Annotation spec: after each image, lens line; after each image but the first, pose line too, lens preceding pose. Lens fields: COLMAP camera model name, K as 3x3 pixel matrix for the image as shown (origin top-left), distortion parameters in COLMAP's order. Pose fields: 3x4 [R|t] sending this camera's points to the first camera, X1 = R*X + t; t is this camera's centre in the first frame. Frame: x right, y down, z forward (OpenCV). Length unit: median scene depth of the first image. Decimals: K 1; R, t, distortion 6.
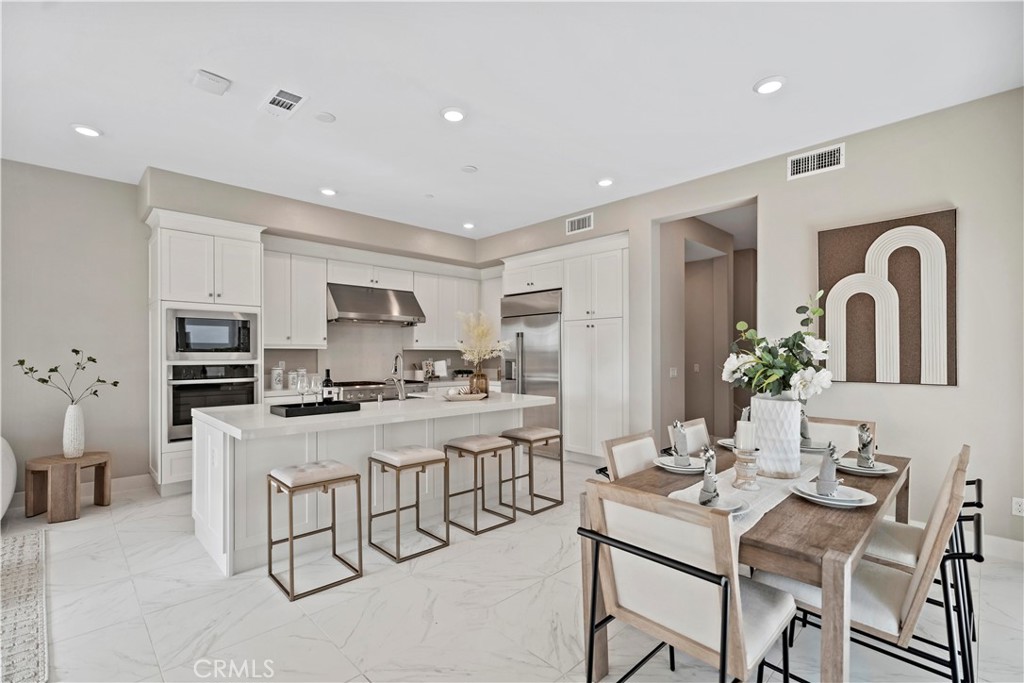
lens RADIAL K [[464.6, 0, 510.9], [0, 464.6, 353.6], [0, 0, 1]] dist [0.003148, -0.001052]
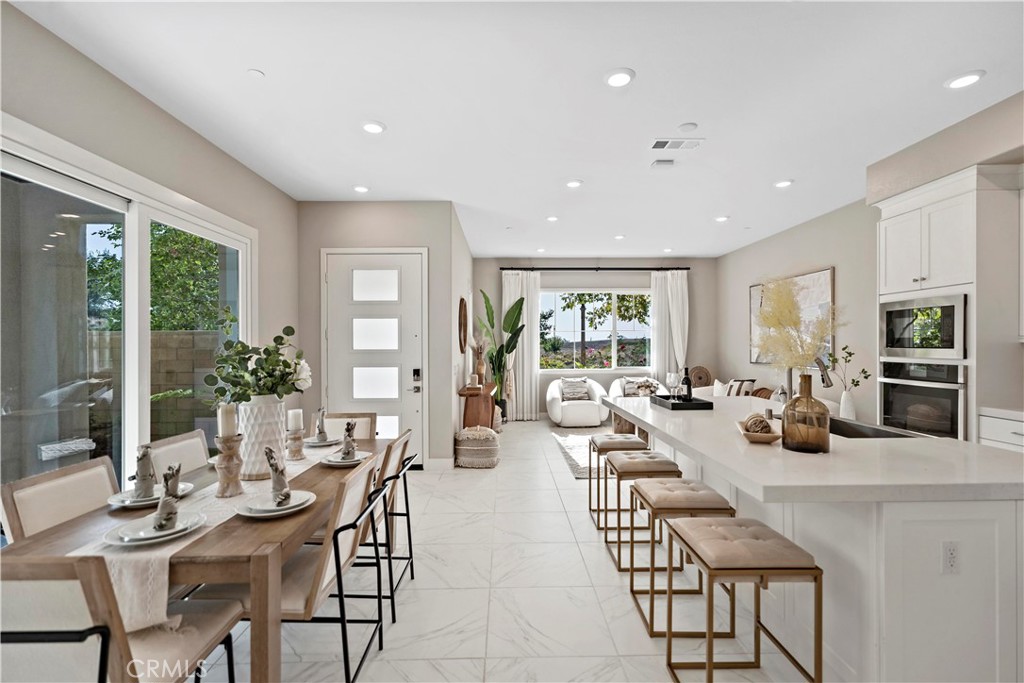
lens RADIAL K [[464.6, 0, 517.0], [0, 464.6, 346.4], [0, 0, 1]] dist [0.003148, -0.001052]
pose [[-0.679779, 0.008983, -0.733362, 0.482225], [0.007299, 0.999958, 0.005482, -0.017298], [0.733381, -0.001626, -0.679816, 1.091344]]
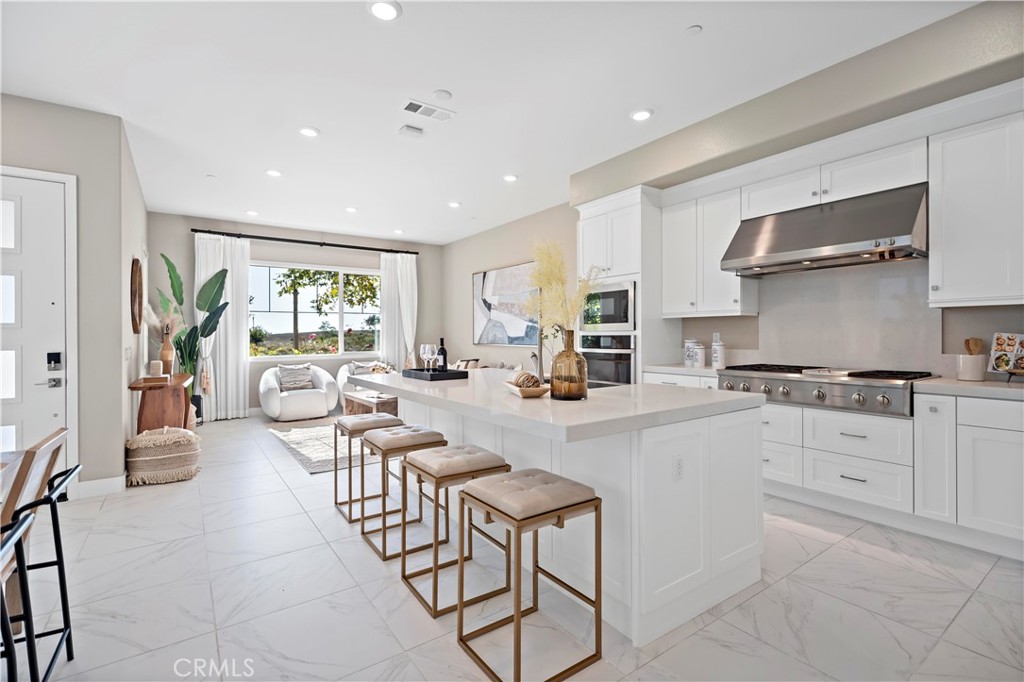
lens RADIAL K [[464.6, 0, 515.3], [0, 464.6, 336.5], [0, 0, 1]] dist [0.003148, -0.001052]
pose [[-0.150847, 0.007355, -0.988530, 0.460381], [0.008643, 0.999944, 0.006121, 0.019415], [0.988519, -0.007621, -0.150902, 1.004346]]
